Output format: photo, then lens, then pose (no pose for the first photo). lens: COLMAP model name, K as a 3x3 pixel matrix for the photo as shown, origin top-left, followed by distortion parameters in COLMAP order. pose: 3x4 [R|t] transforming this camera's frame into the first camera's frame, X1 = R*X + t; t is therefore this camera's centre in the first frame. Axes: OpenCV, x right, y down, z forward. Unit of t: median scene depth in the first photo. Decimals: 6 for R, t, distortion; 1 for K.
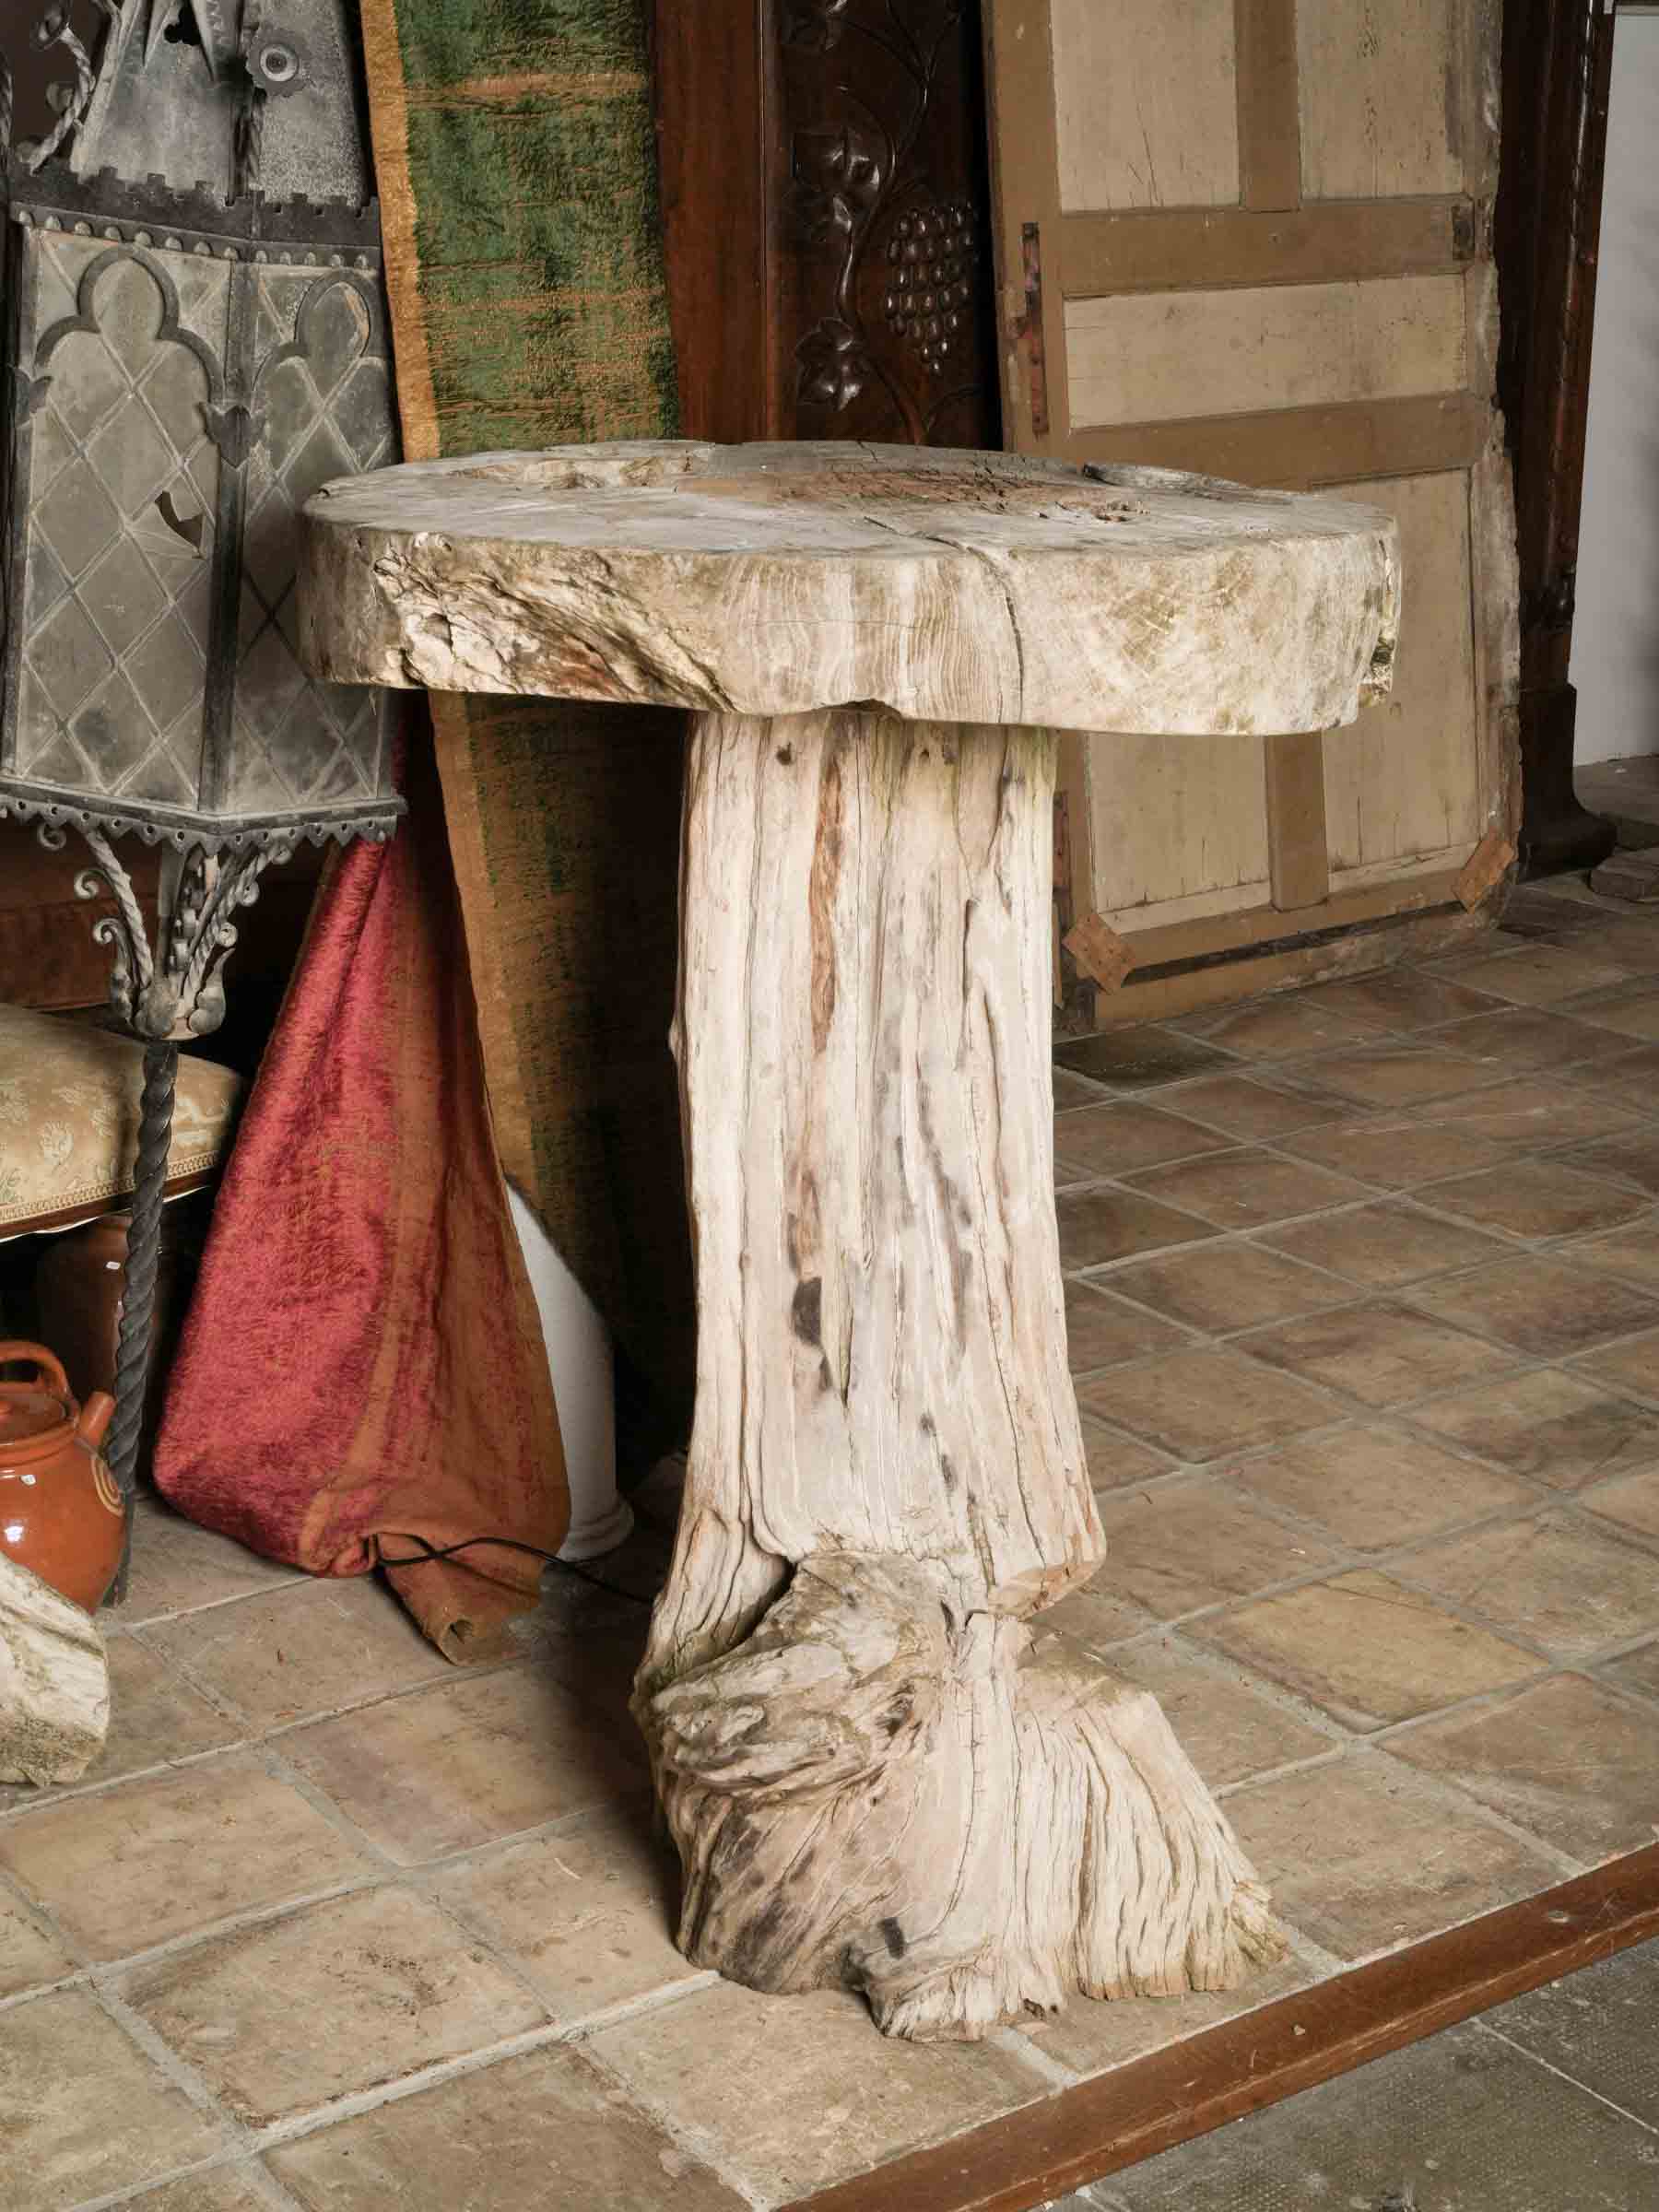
lens RADIAL K [[3490.5, 0, 829.5], [0, 3490.5, 1106.0], [0, 0, 1]] dist [0.039603, -0.163937]
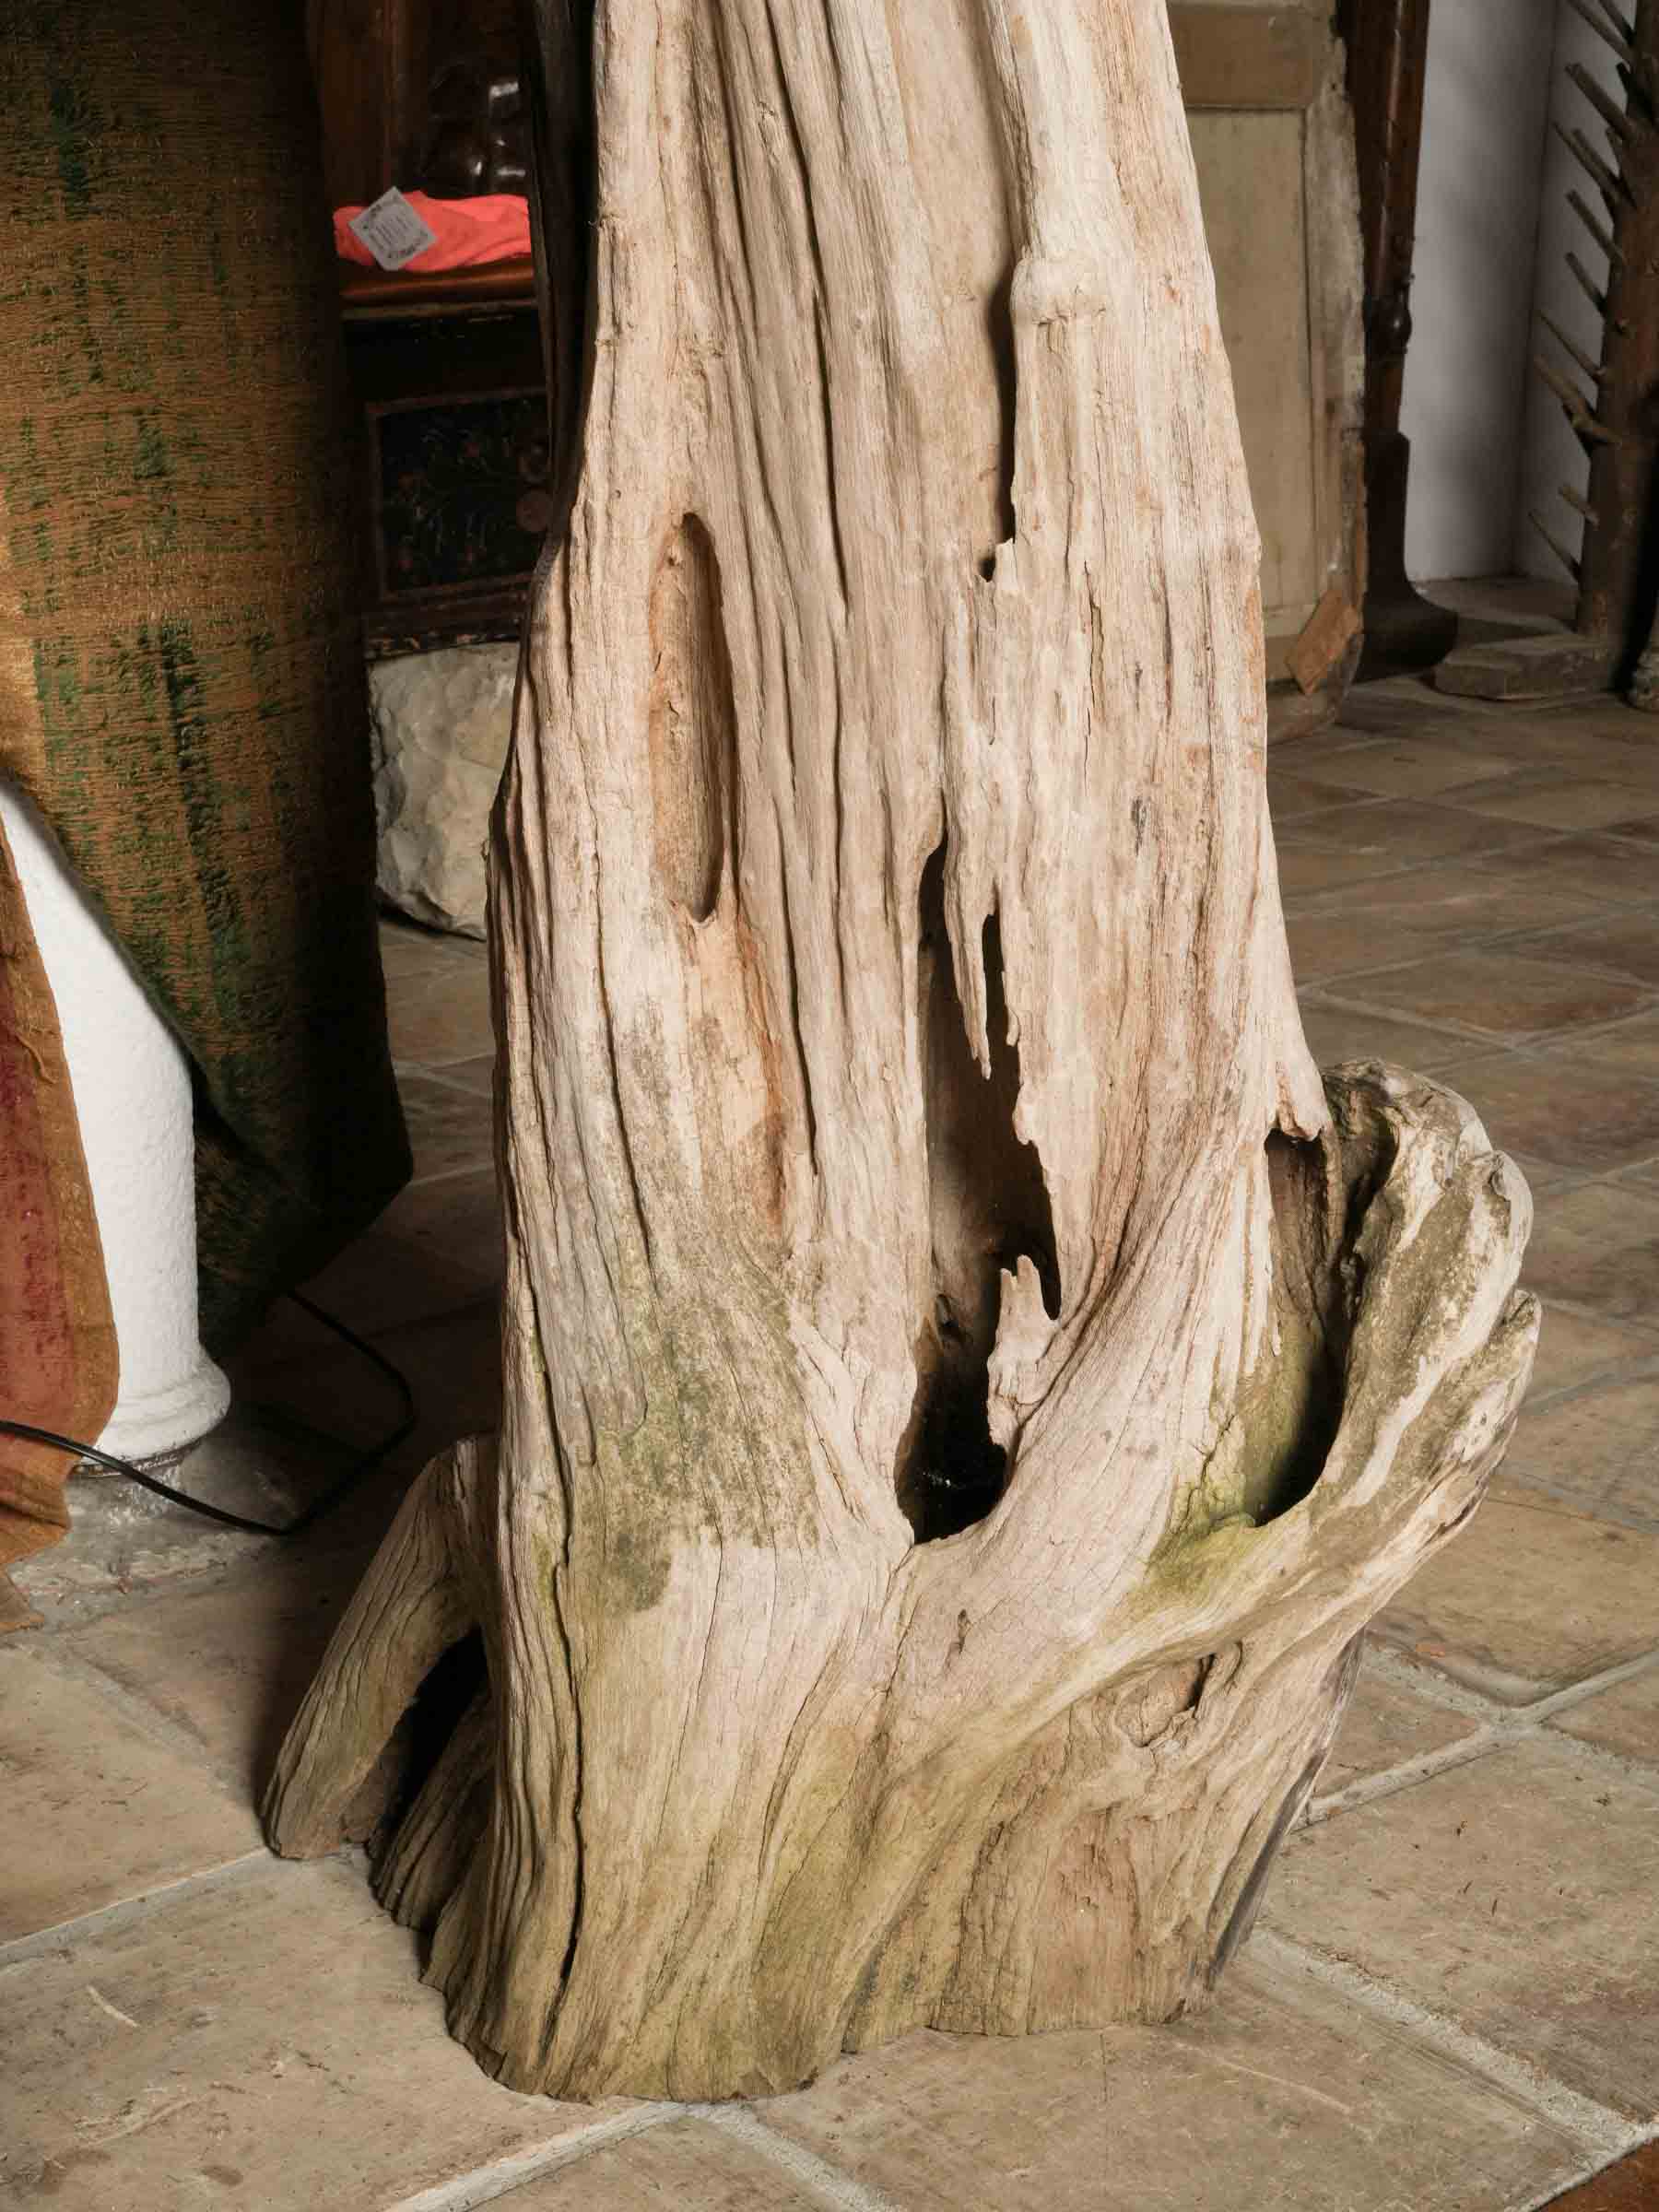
lens RADIAL K [[3490.5, 0, 829.5], [0, 3490.5, 1106.0], [0, 0, 1]] dist [0.039603, -0.163937]
pose [[0.992842, -0.013791, 0.118637, -0.032426], [0.016481, 0.999628, -0.021721, 0.108507], [-0.118294, 0.023520, 0.992700, 0.520950]]
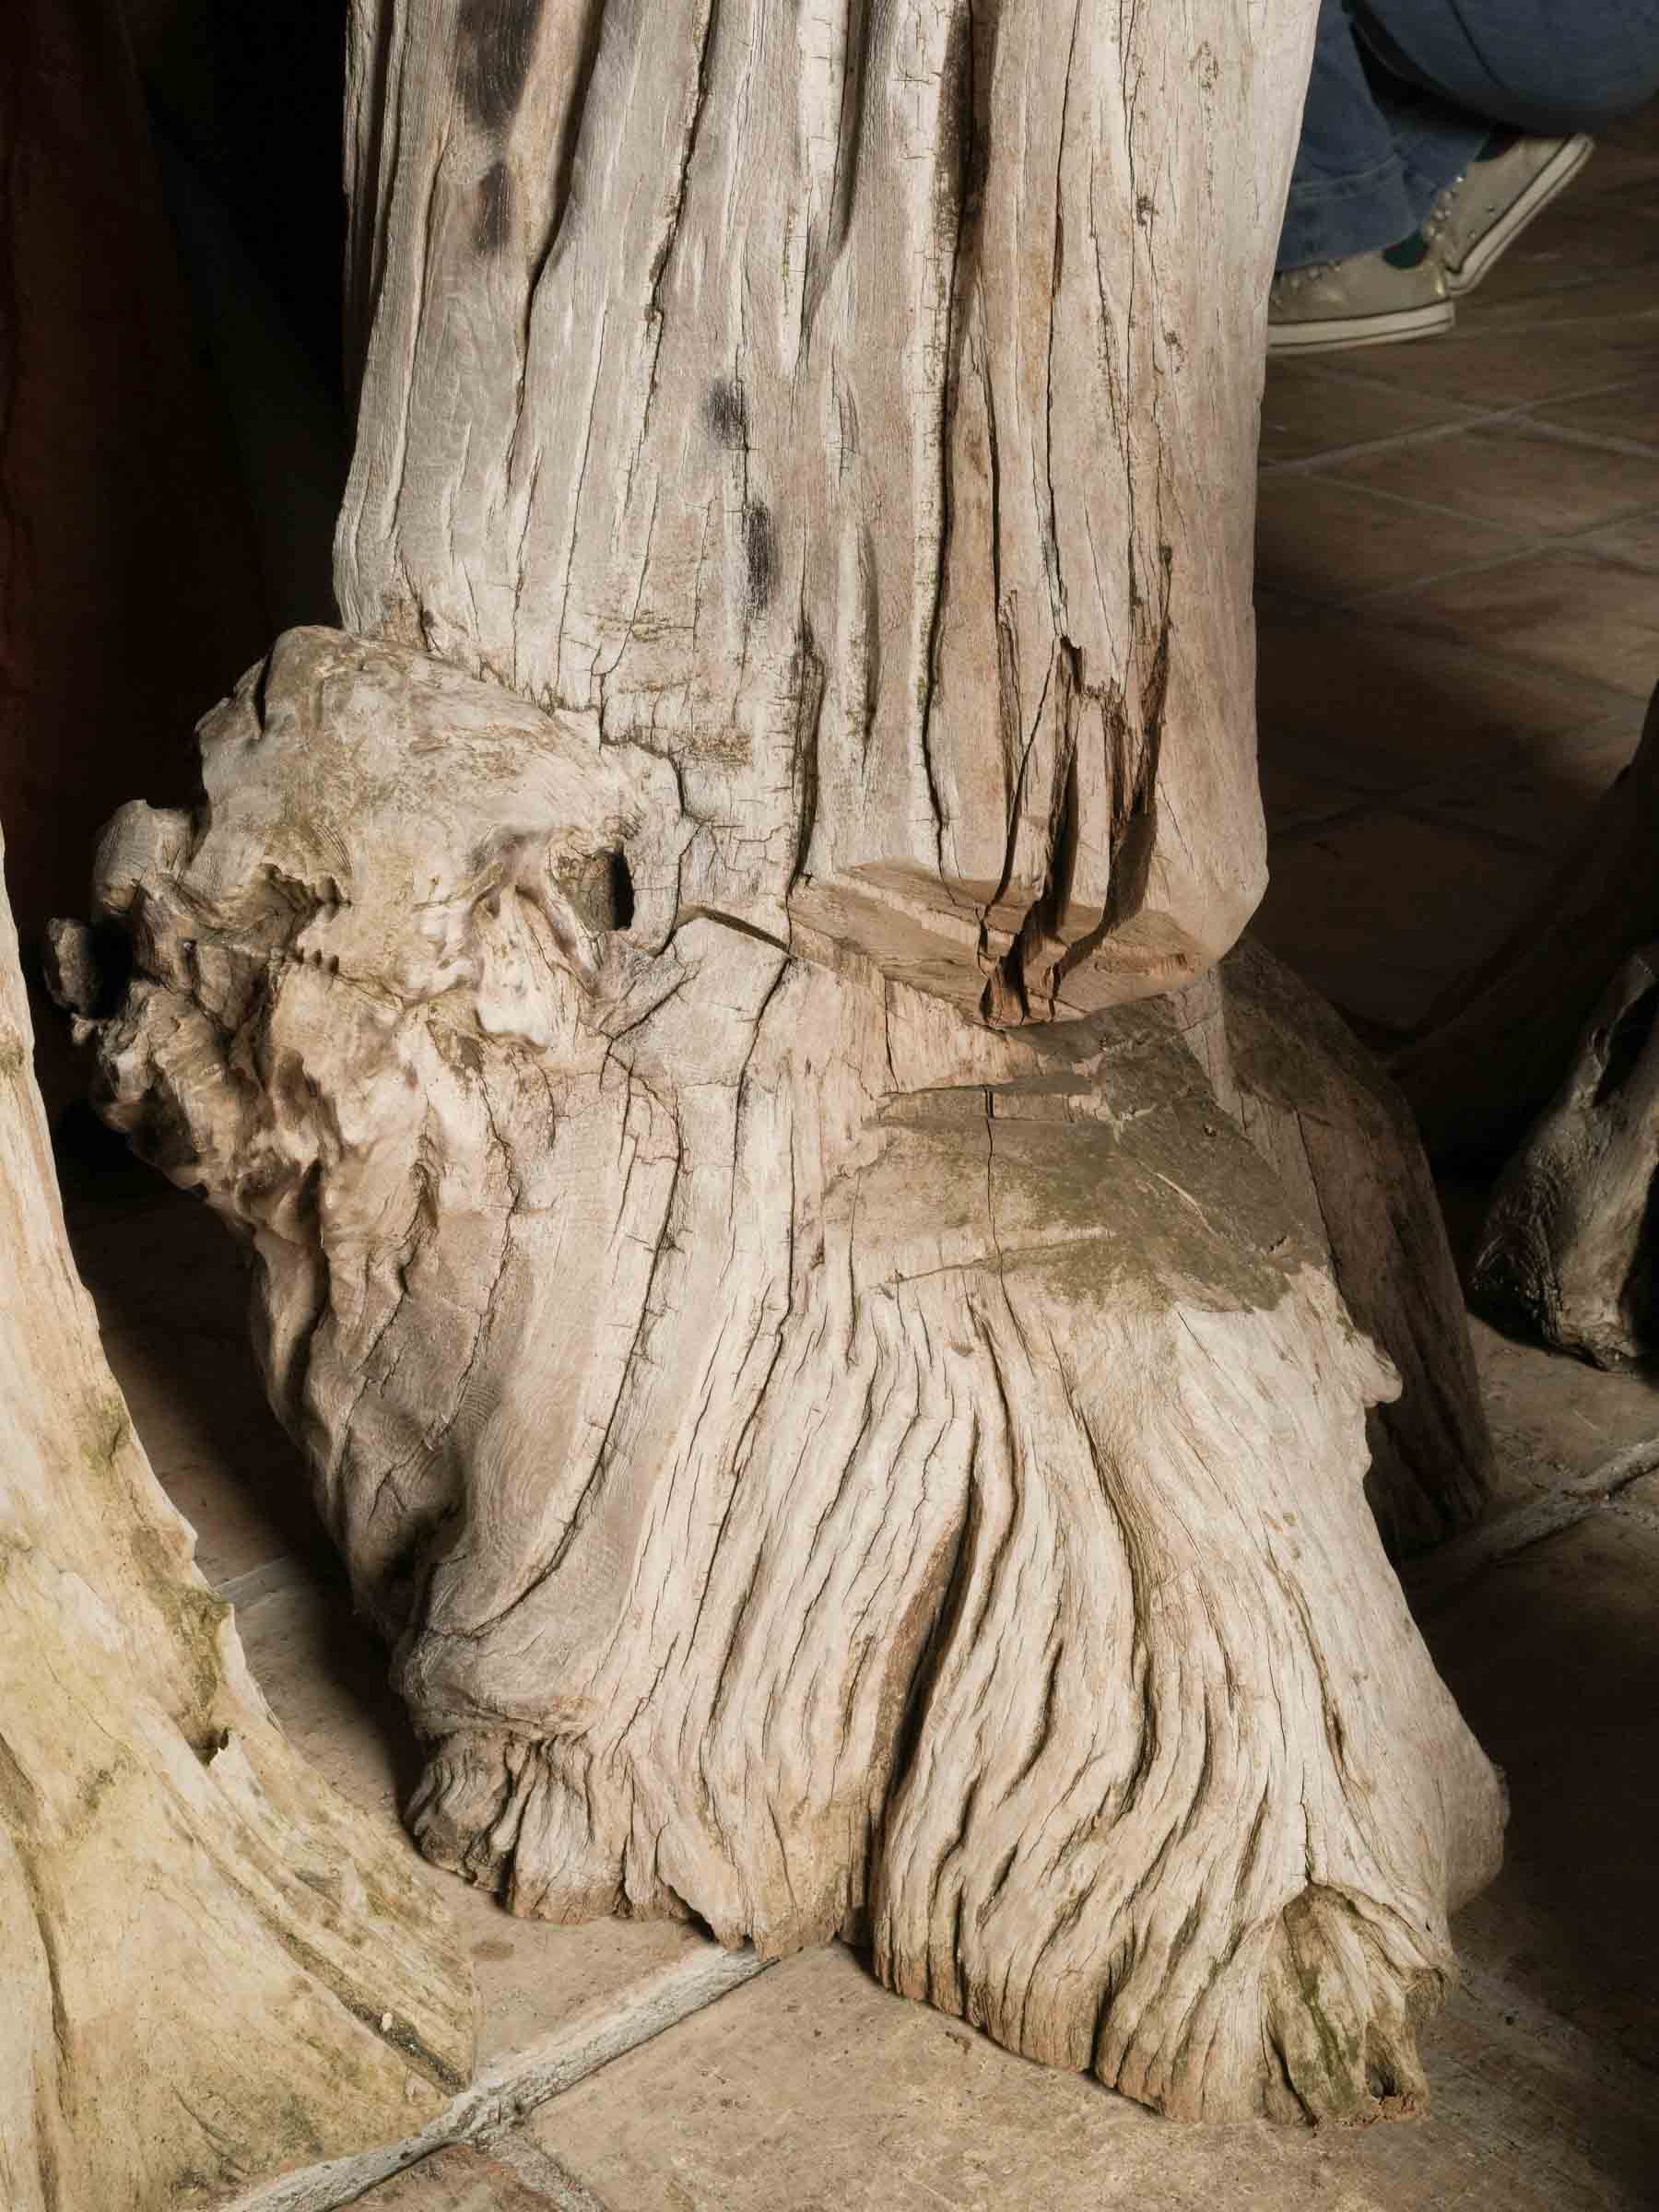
lens RADIAL K [[3517.4, 0, 829.5], [0, 3517.4, 1106.0], [0, 0, 1]] dist [0.003134, 0.068161]
pose [[0.722444, 0.311780, -0.617145, 0.298002], [-0.237382, 0.950154, 0.202131, 0.082240], [0.649403, 0.000471, 0.760444, 0.707391]]
